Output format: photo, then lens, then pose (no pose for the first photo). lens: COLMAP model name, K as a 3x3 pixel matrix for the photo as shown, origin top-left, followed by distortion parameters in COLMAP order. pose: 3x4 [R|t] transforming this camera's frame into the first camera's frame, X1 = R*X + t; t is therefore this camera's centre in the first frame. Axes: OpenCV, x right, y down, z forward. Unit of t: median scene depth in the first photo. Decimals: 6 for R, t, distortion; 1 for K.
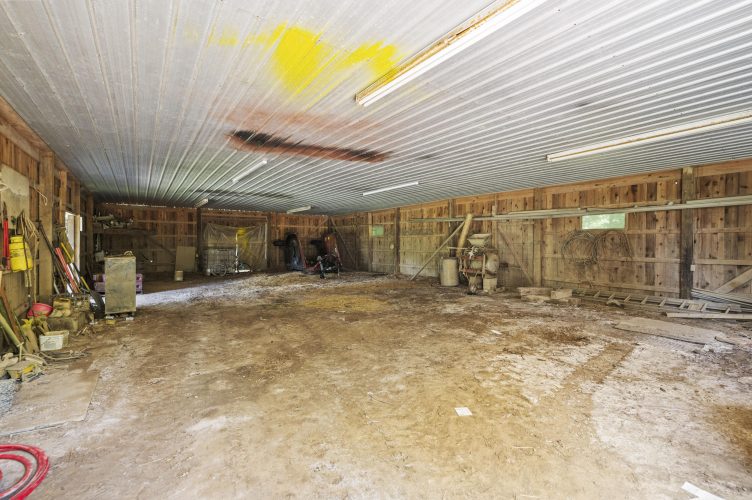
lens RADIAL K [[326.4, 0, 375.5], [0, 326.4, 248.2], [0, 0, 1]] dist [0.000161, -0.000080]
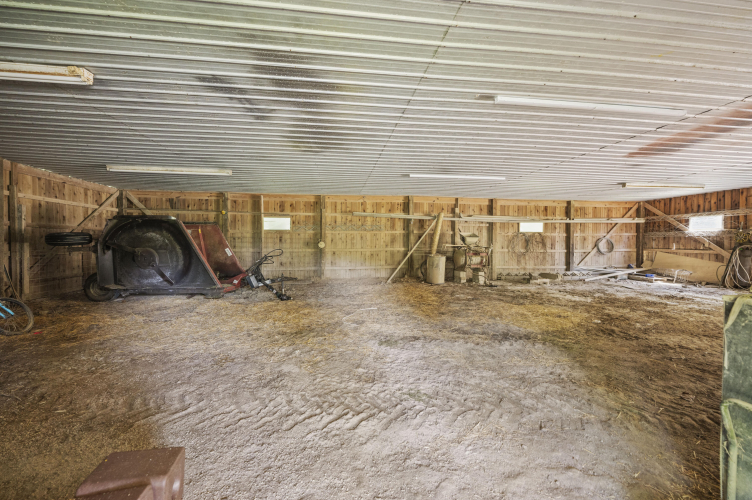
lens RADIAL K [[301.3, 0, 375.7], [0, 301.3, 246.2], [0, 0, 1]] dist [-0.000473, -0.000027]
pose [[0.472848, -0.010415, 0.881082, -0.839762], [0.011171, 0.999921, 0.005825, -0.007593], [-0.881073, 0.007089, 0.472927, 0.906117]]
